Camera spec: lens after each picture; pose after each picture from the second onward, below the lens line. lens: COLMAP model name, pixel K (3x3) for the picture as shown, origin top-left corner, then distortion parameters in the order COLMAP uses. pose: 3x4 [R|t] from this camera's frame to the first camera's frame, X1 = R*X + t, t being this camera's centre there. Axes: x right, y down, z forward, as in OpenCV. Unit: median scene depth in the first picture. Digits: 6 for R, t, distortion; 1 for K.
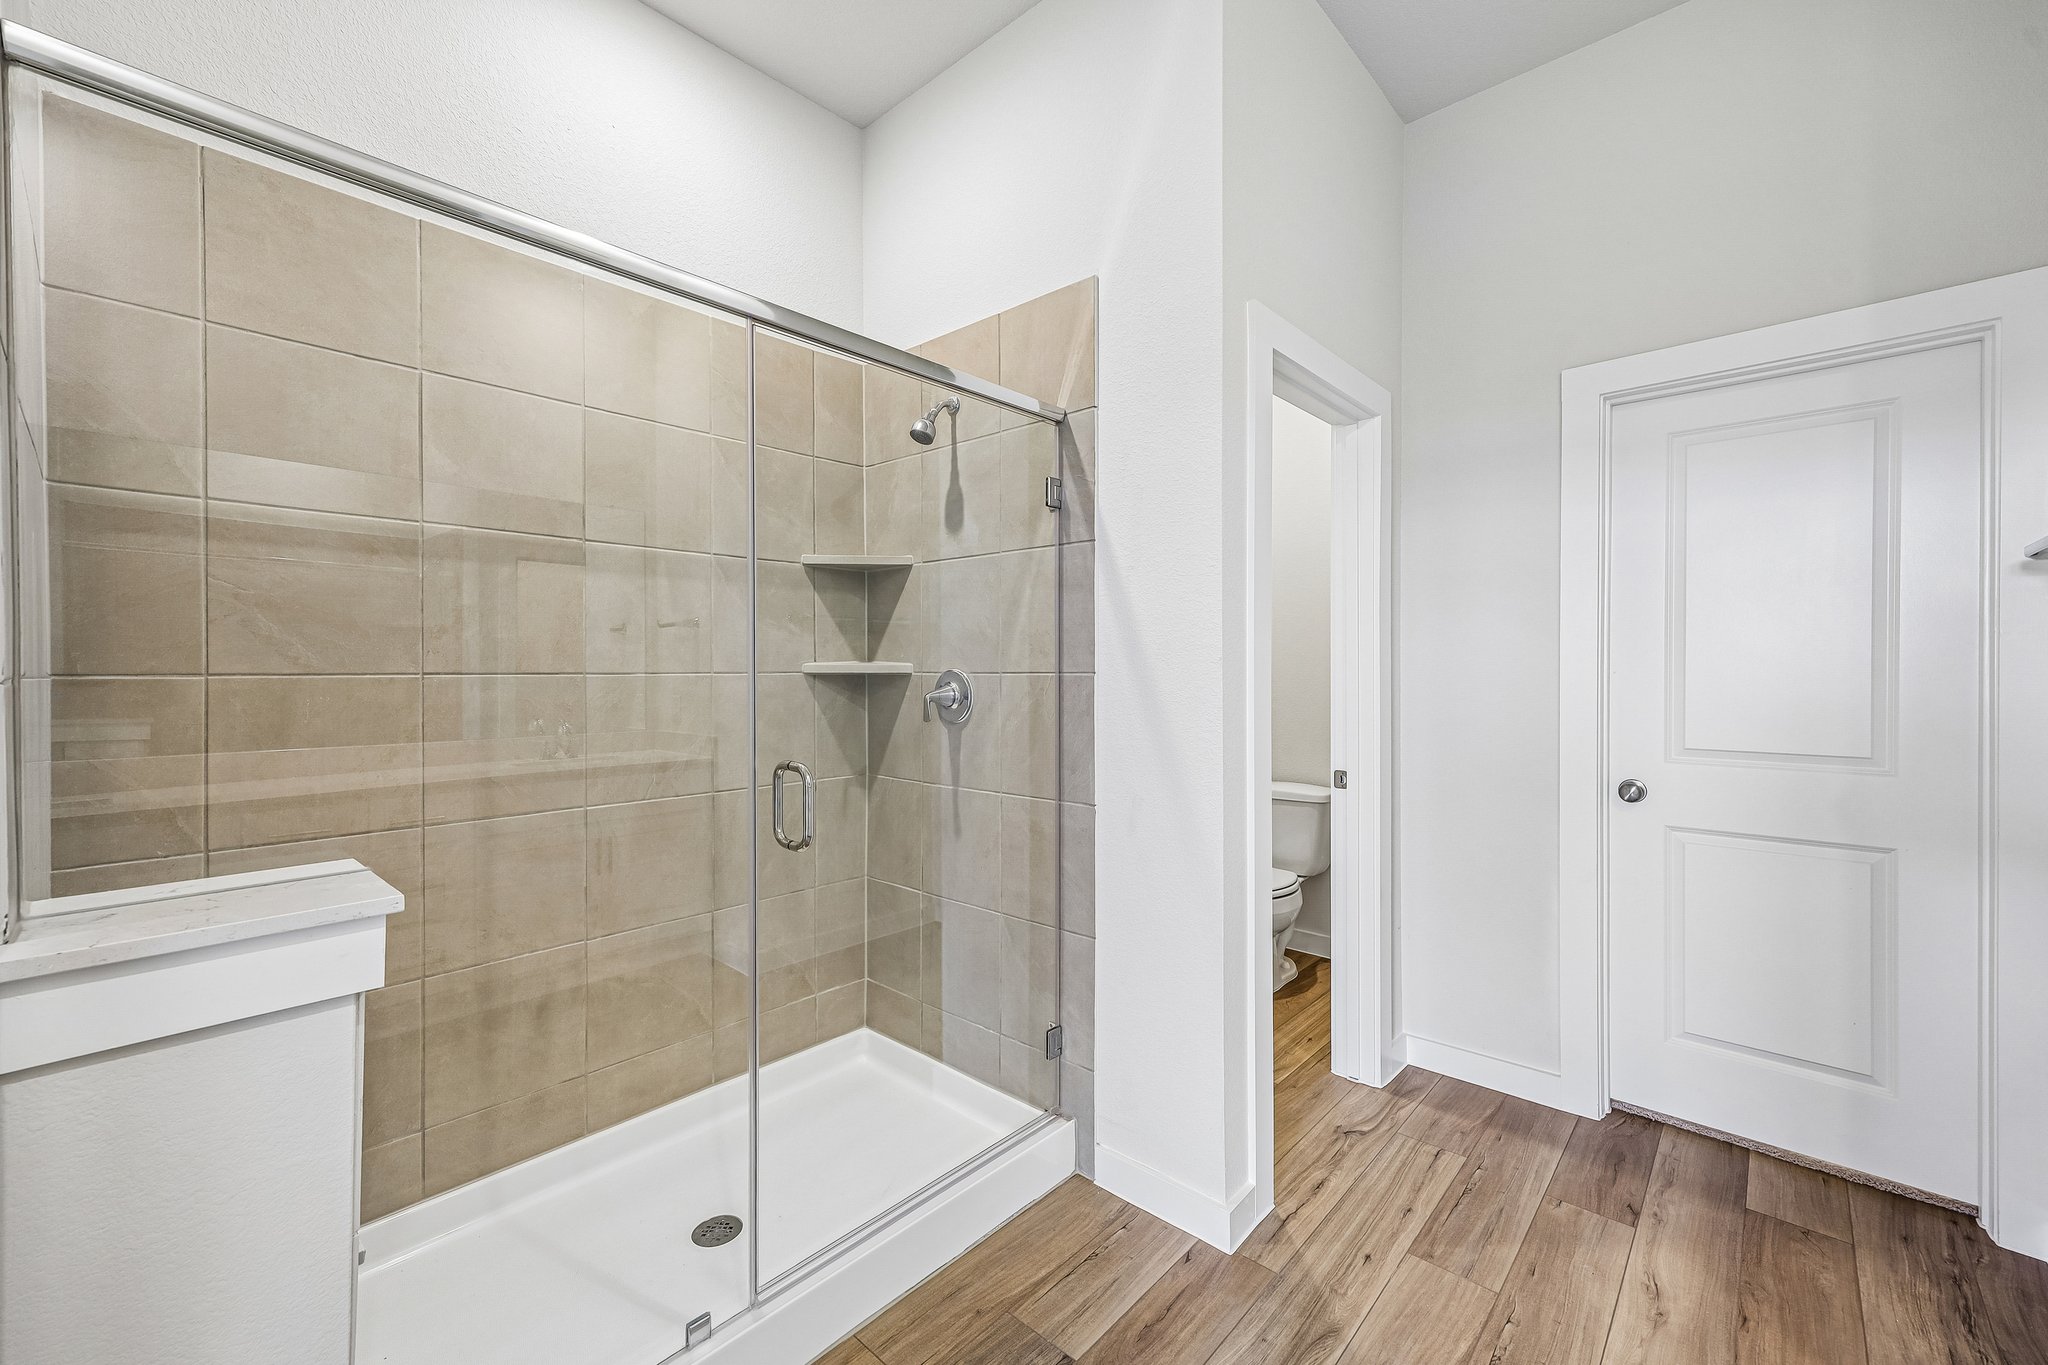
lens RADIAL K [[830.4, 0, 1027.2], [0, 830.4, 673.0], [0, 0, 1]] dist [0.009591, 0.001528]
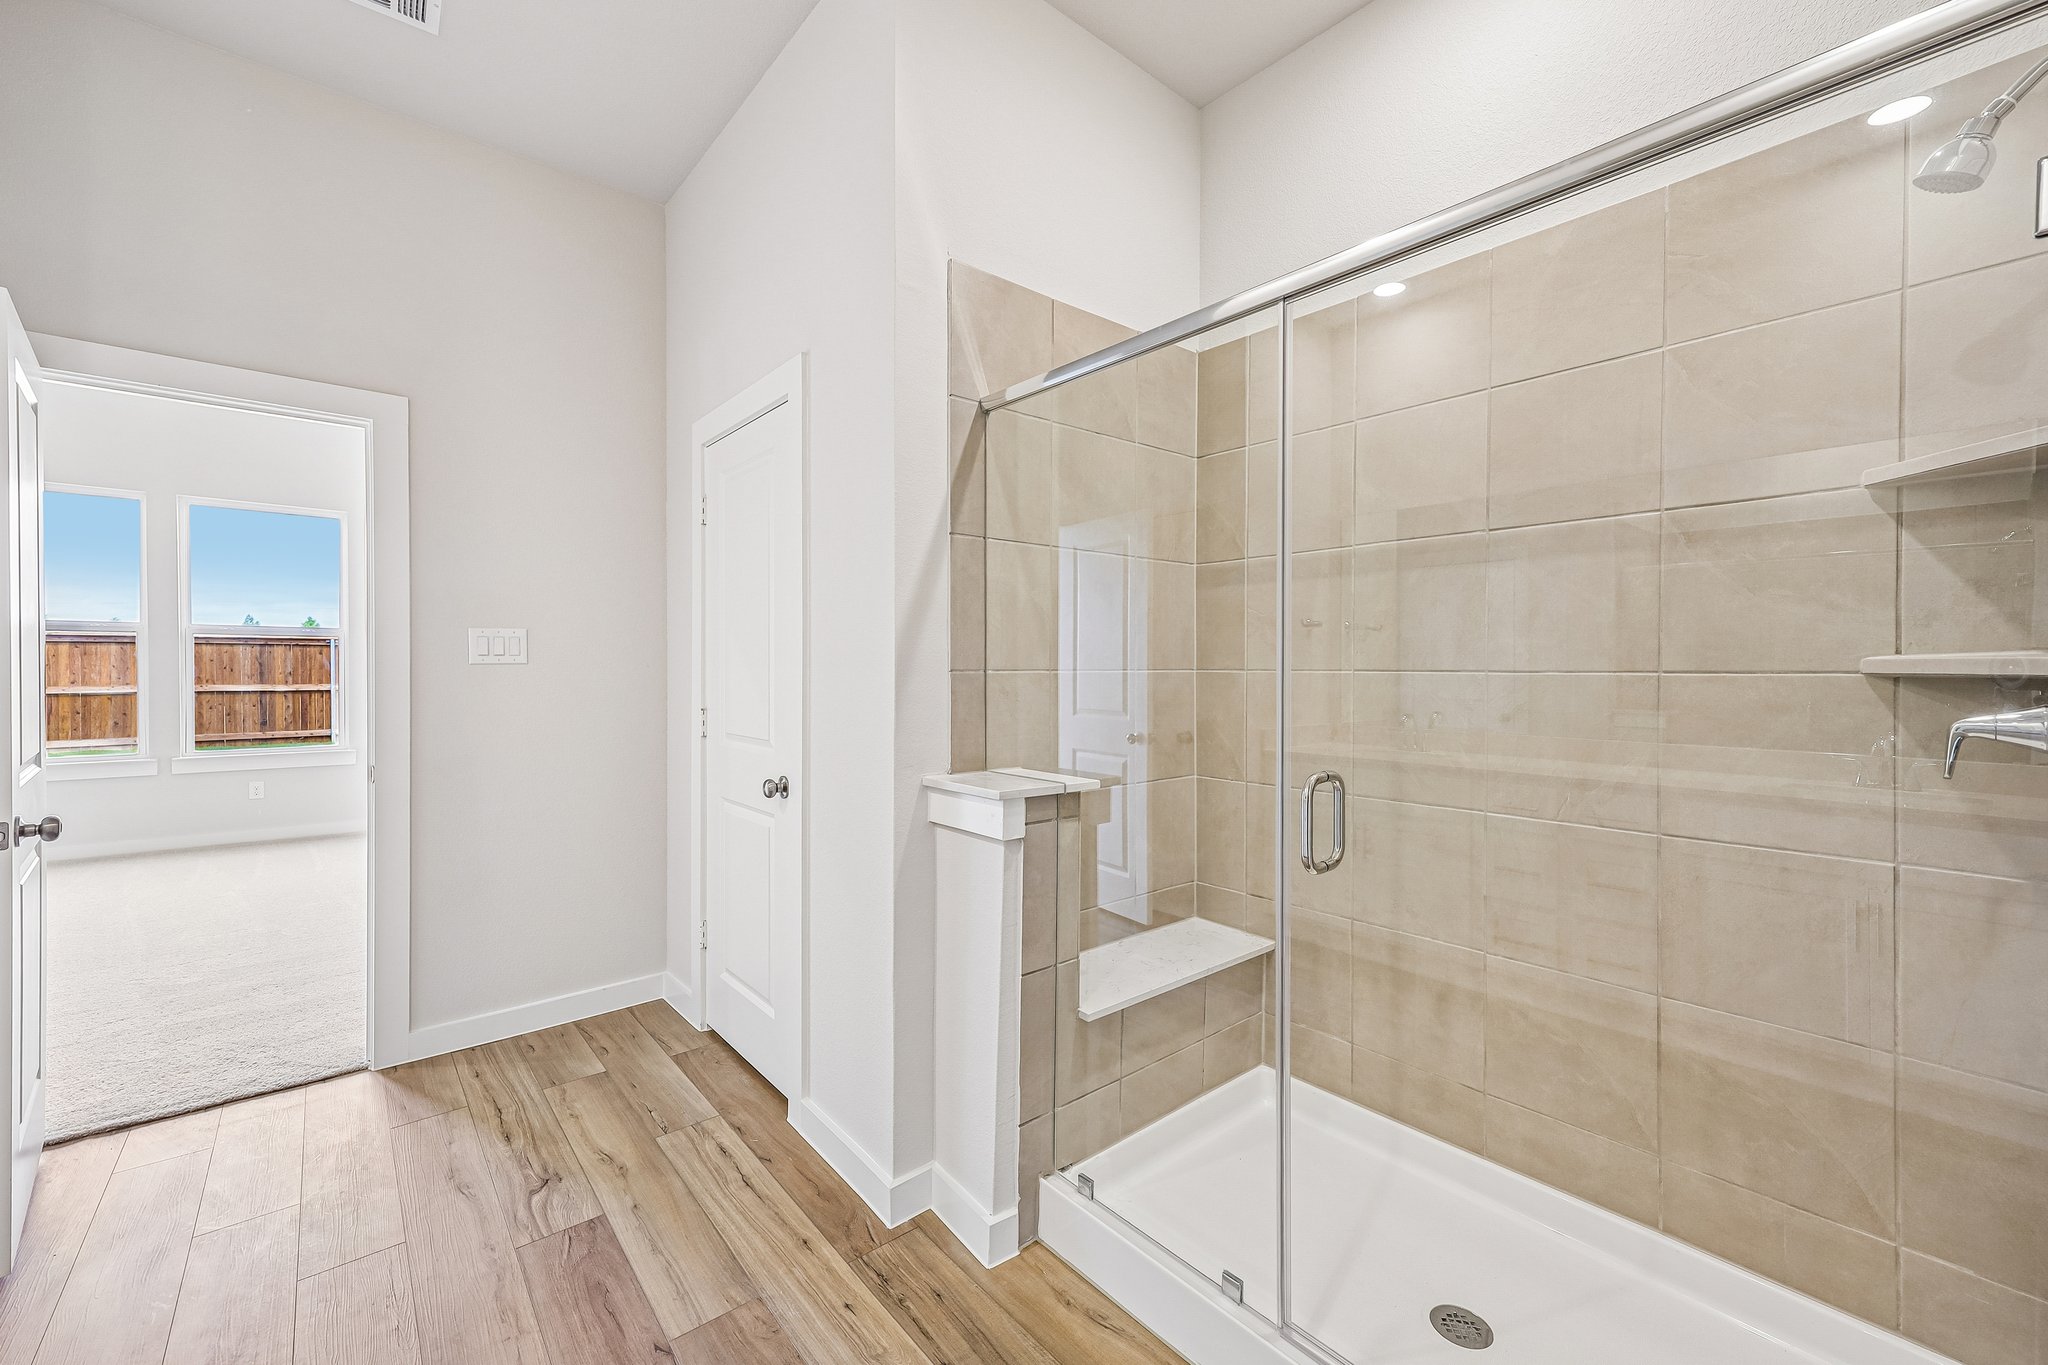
lens RADIAL K [[830.4, 0, 1037.8], [0, 830.4, 671.9], [0, 0, 1]] dist [0.009591, 0.001528]
pose [[-0.133006, 0.007839, -0.991084, 0.634835], [-0.007017, 0.999936, 0.008851, -0.003575], [0.991090, 0.008132, -0.132943, 0.819840]]
